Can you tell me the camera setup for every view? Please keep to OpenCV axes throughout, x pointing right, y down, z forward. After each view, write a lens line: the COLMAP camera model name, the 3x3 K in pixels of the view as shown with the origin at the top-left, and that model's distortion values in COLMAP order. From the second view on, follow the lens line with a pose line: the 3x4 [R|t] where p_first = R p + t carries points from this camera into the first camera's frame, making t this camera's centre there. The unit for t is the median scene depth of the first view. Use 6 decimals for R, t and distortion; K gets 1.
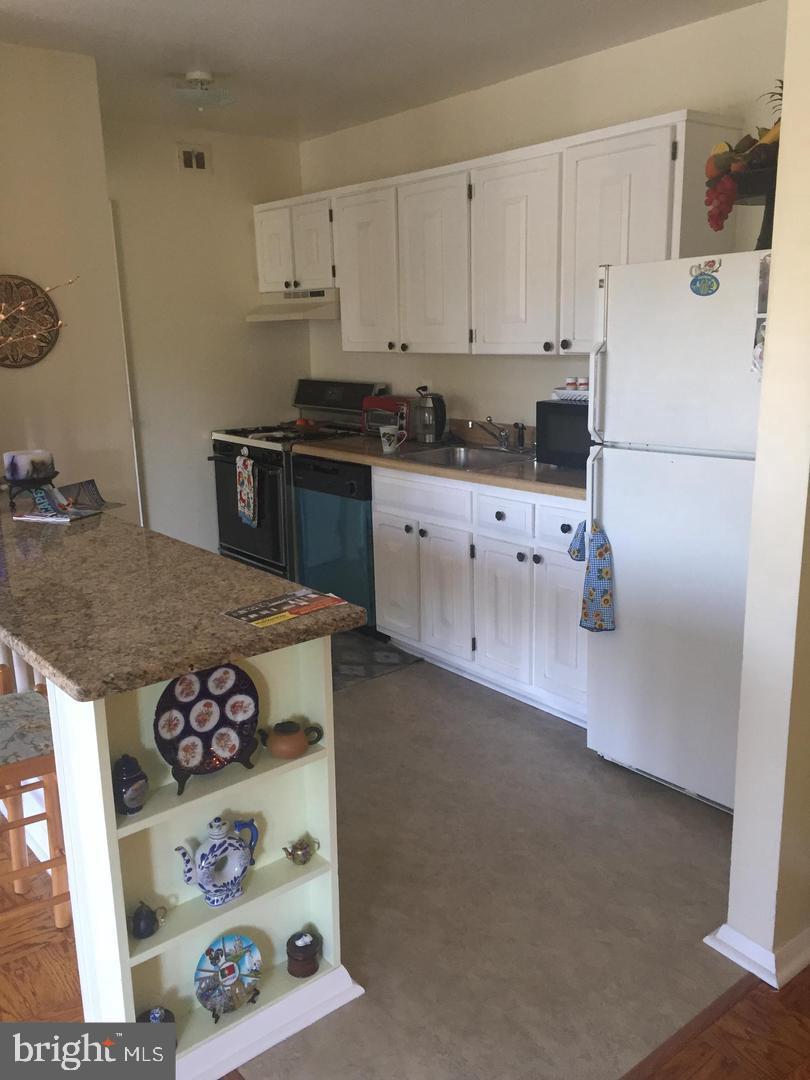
lens RADIAL K [[915.4, 0, 405.0], [0, 915.4, 540.0], [0, 0, 1]] dist [0.007646, 0.009031]
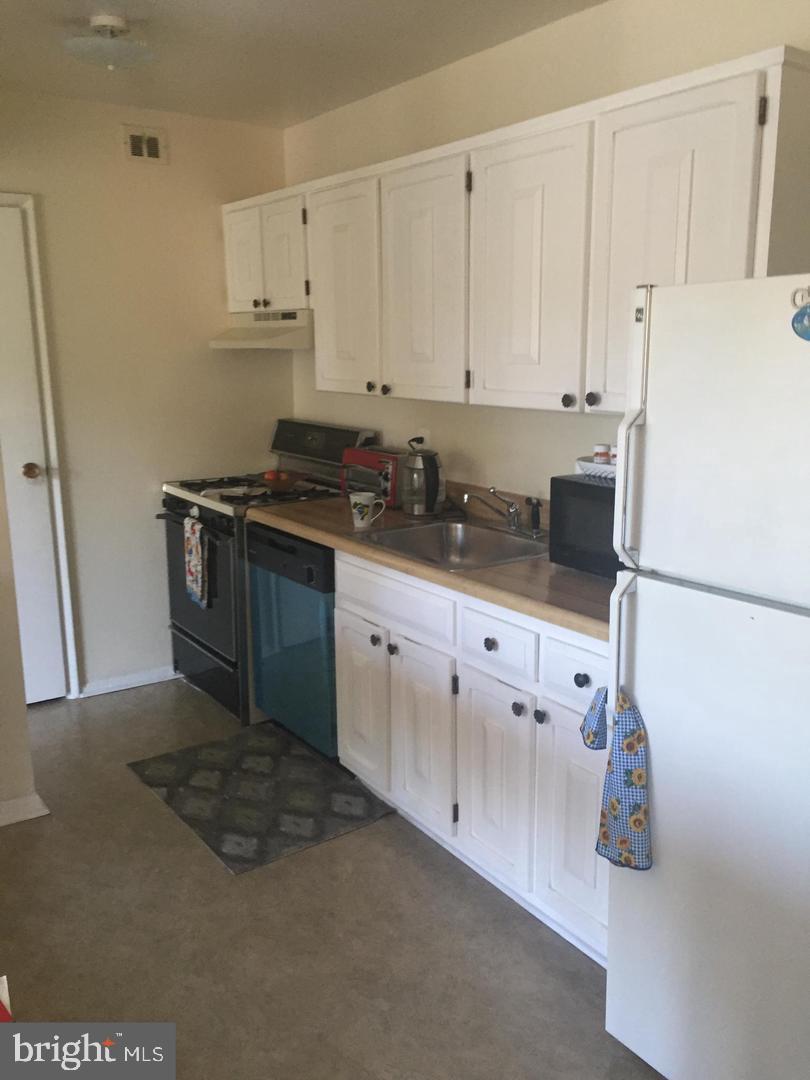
lens RADIAL K [[952.5, 0, 405.0], [0, 952.5, 540.0], [0, 0, 1]] dist [0.036455, -0.014076]
pose [[0.998352, 0.028276, -0.049929, 0.061969], [-0.029624, 0.999210, -0.026478, -0.071174], [0.049141, 0.027913, 0.998402, 0.235607]]
